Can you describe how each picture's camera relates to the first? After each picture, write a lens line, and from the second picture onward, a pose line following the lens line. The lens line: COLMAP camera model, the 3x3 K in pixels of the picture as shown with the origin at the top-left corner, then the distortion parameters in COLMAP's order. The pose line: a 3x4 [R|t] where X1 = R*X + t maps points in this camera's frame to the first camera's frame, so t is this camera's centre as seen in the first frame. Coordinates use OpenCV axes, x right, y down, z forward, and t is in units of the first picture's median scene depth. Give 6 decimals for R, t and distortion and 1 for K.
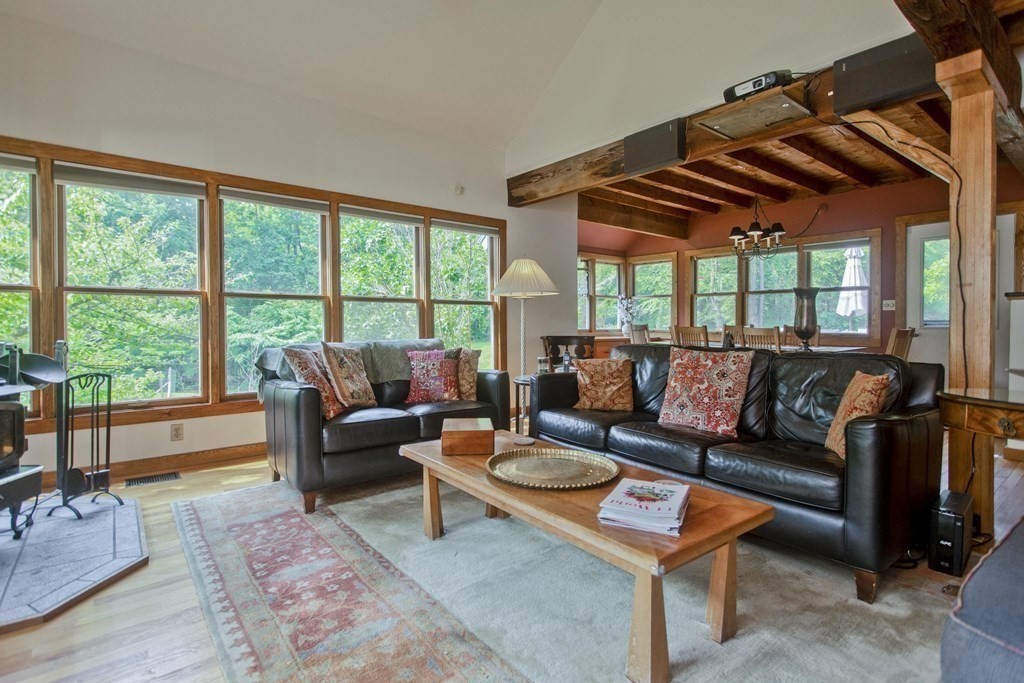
lens RADIAL K [[494.3, 0, 489.8], [0, 494.3, 327.3], [0, 0, 1]] dist [0.005165, 0.001737]
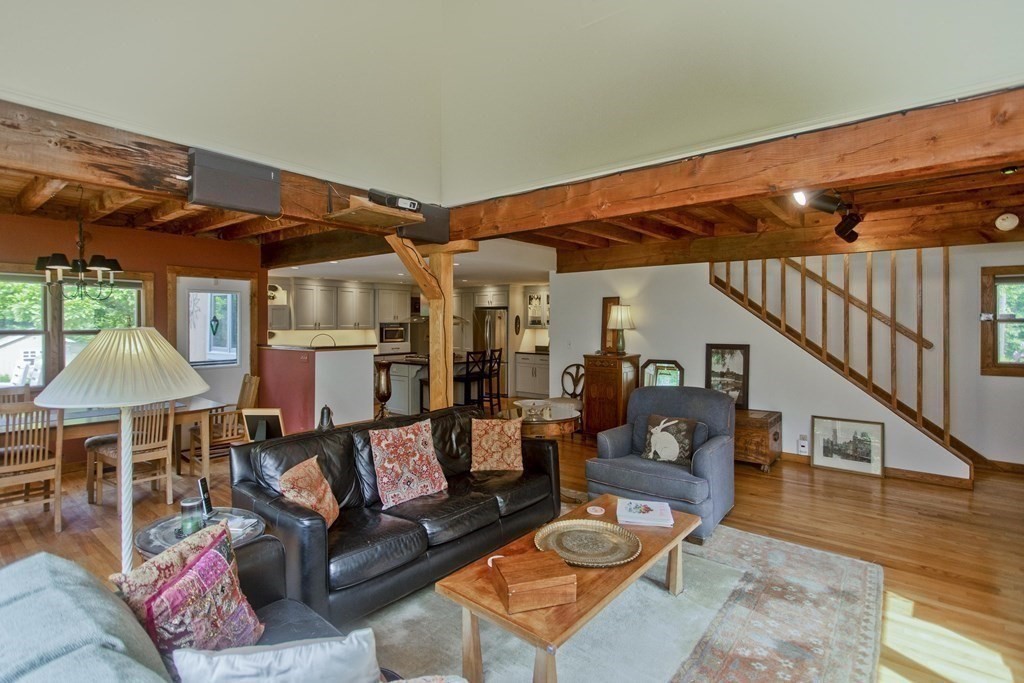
lens RADIAL K [[494.3, 0, 528.4], [0, 494.3, 324.7], [0, 0, 1]] dist [0.005165, 0.001737]
pose [[-0.238288, -0.007445, 0.971166, -0.660152], [0.009363, 0.999907, 0.009962, -0.176178], [-0.971149, 0.011467, -0.238196, 0.903580]]
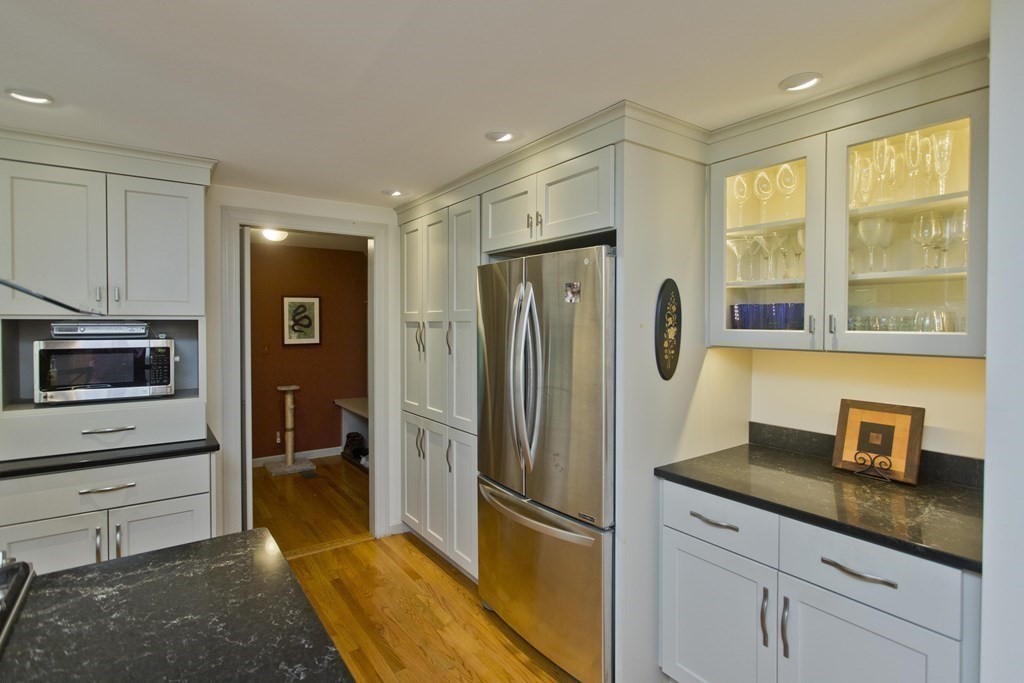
lens RADIAL K [[518.4, 0, 522.2], [0, 518.4, 333.7], [0, 0, 1]] dist [-0.002860, 0.000660]
pose [[0.030810, -0.022676, 0.999268, 1.886727], [0.010916, 0.999691, 0.022349, -0.153139], [-0.999466, 0.010219, 0.031048, 0.355982]]
